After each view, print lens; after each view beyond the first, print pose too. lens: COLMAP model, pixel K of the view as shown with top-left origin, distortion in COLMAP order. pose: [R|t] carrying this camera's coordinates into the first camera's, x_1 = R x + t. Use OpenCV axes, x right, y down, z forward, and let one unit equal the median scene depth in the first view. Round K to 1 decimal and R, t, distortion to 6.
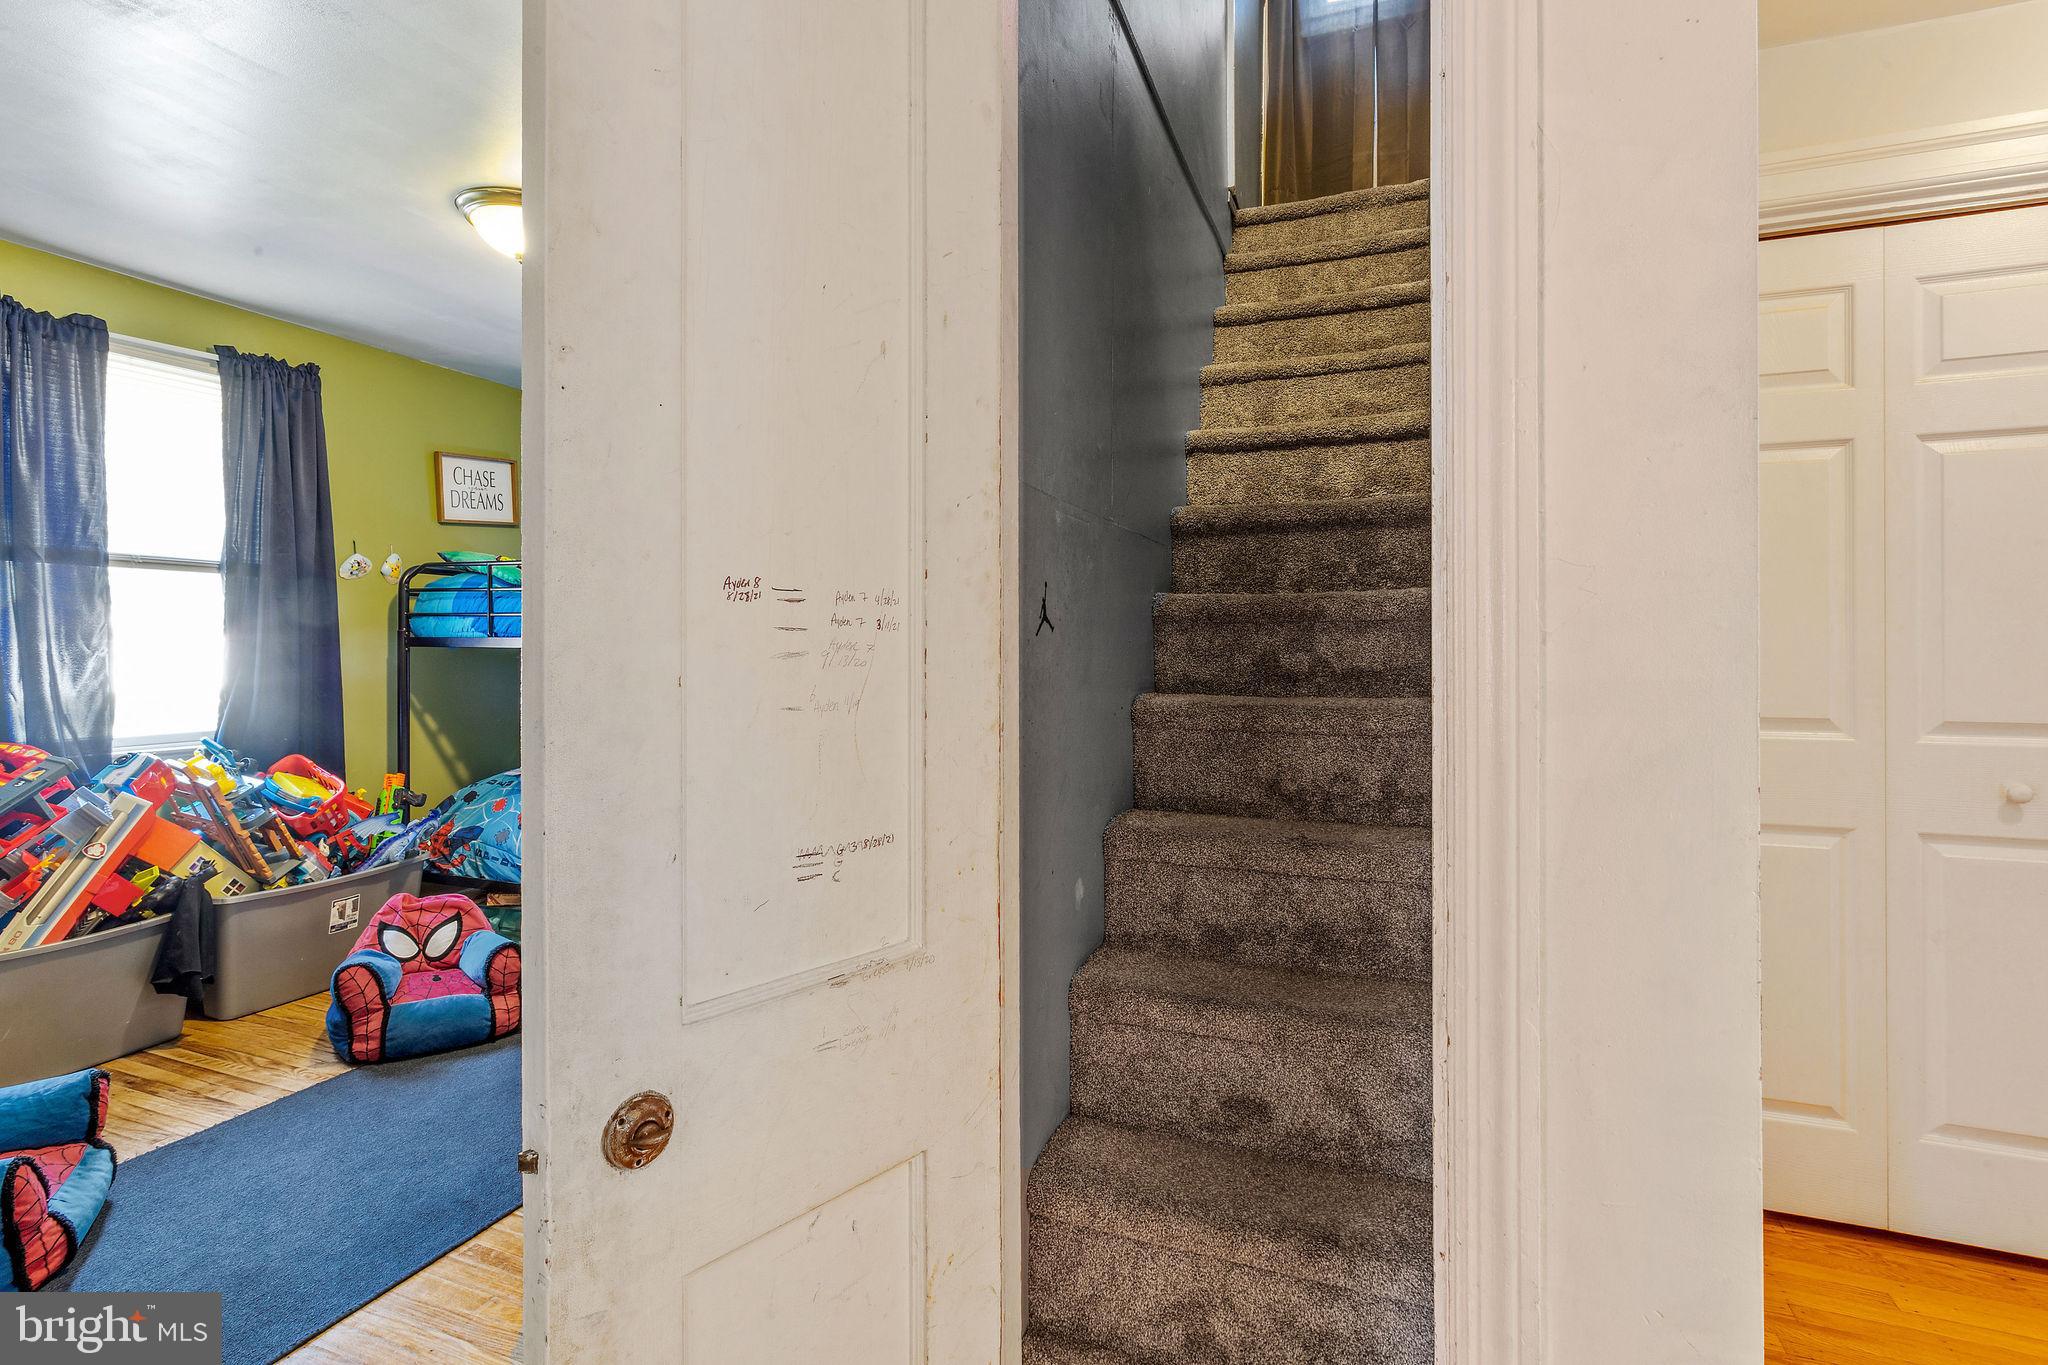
lens RADIAL K [[974.2, 0, 1007.0], [0, 974.2, 640.7], [0, 0, 1]] dist [-0.000878, 0.000727]
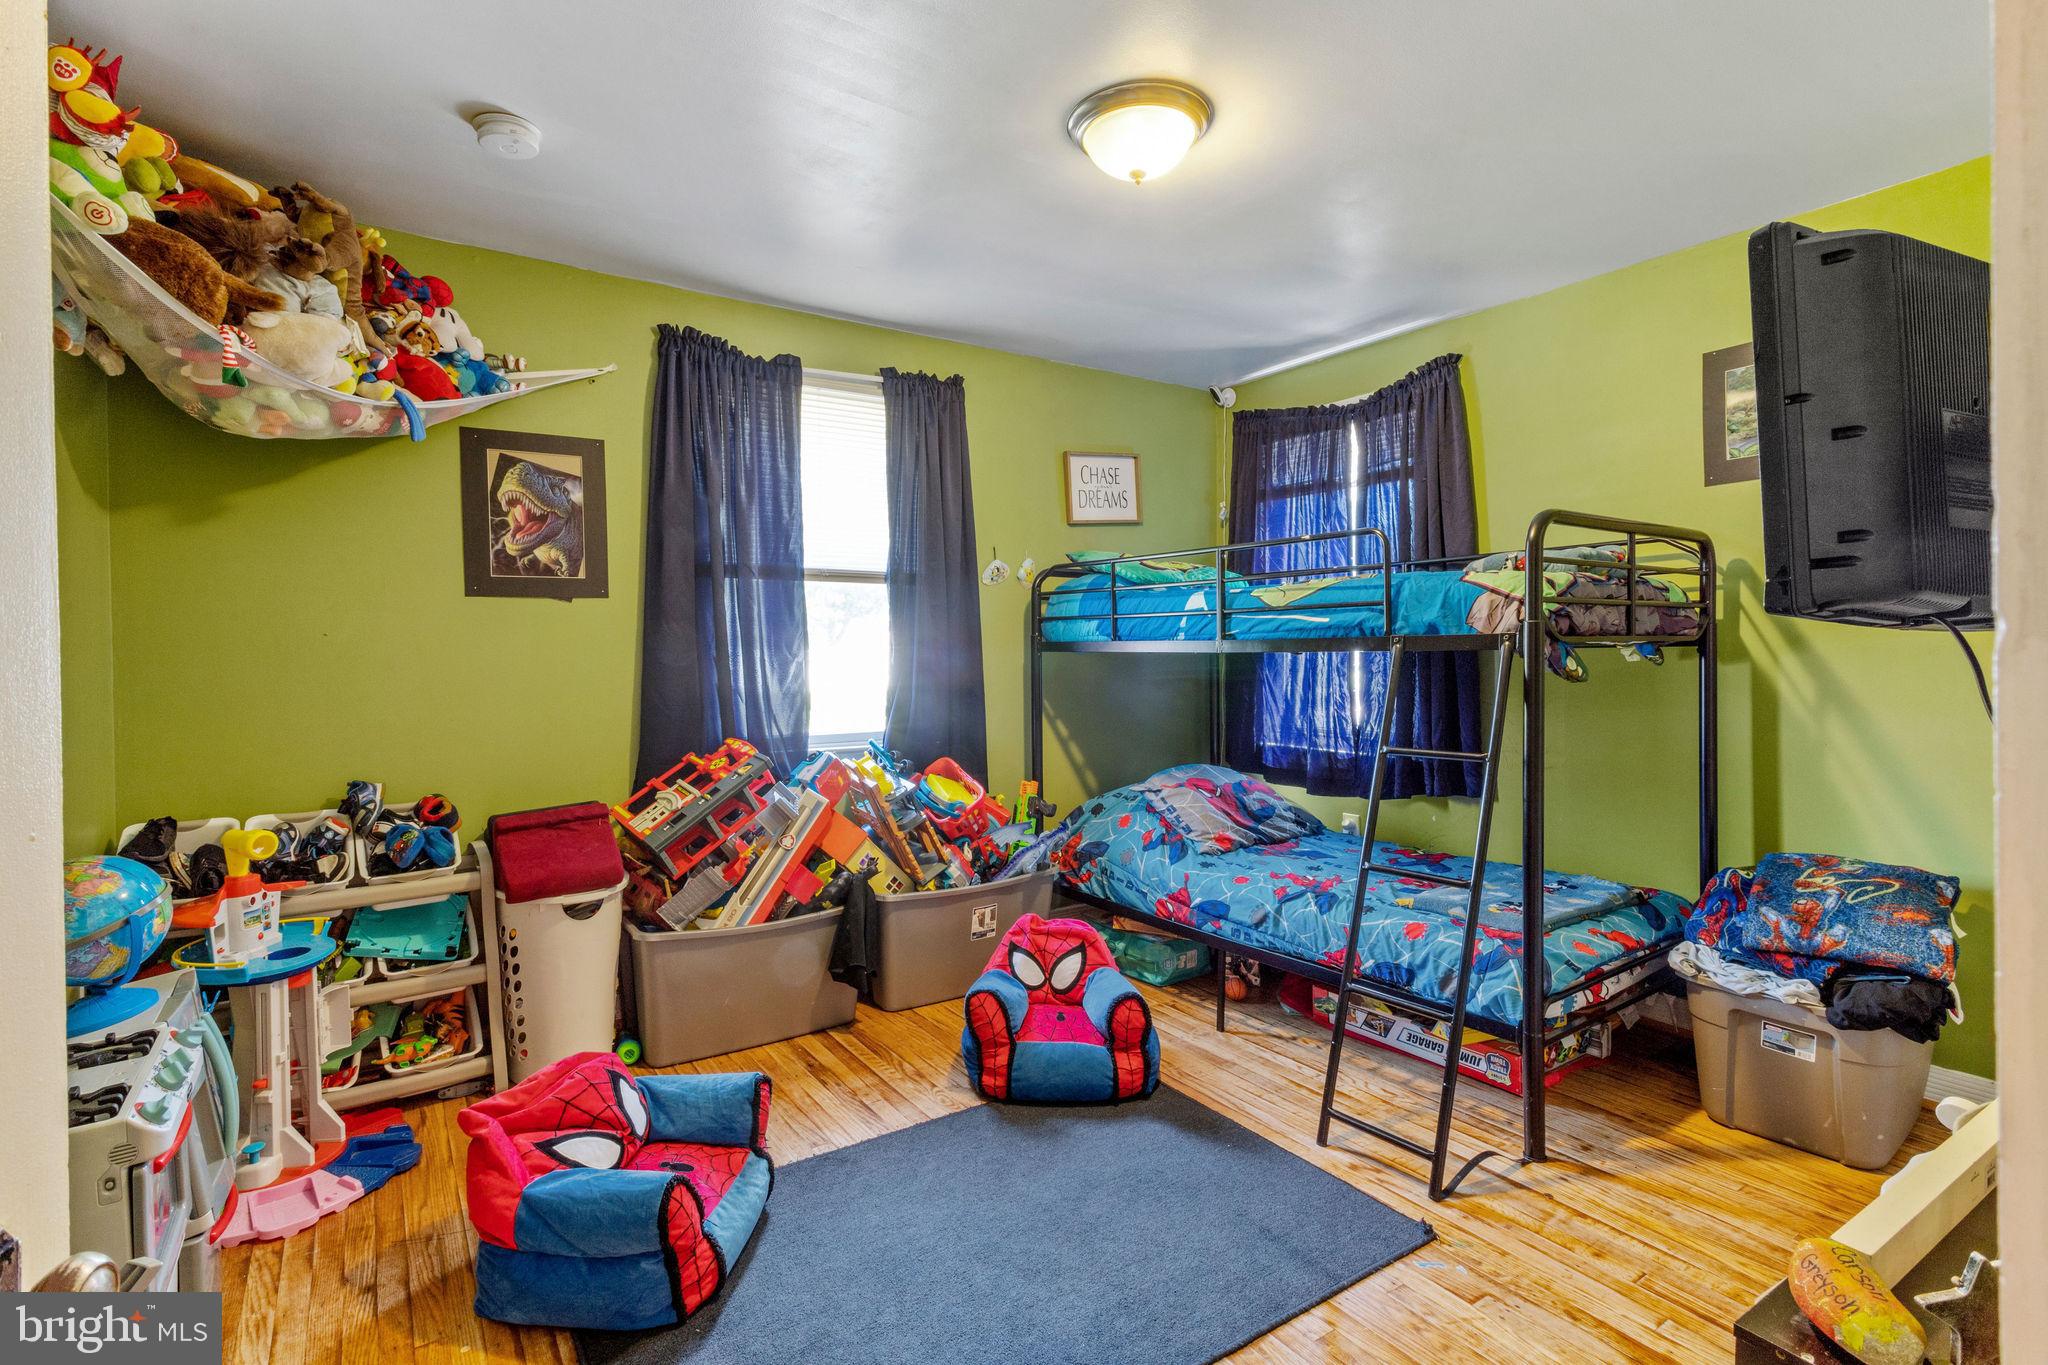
lens RADIAL K [[981.0, 0, 985.0], [0, 981.0, 659.5], [0, 0, 1]] dist [-0.000669, 0.000426]
pose [[0.808250, 0.000641, -0.588839, -0.100998], [0.009150, 0.999865, 0.013647, -0.000122], [0.588769, -0.016418, 0.808135, 0.217706]]
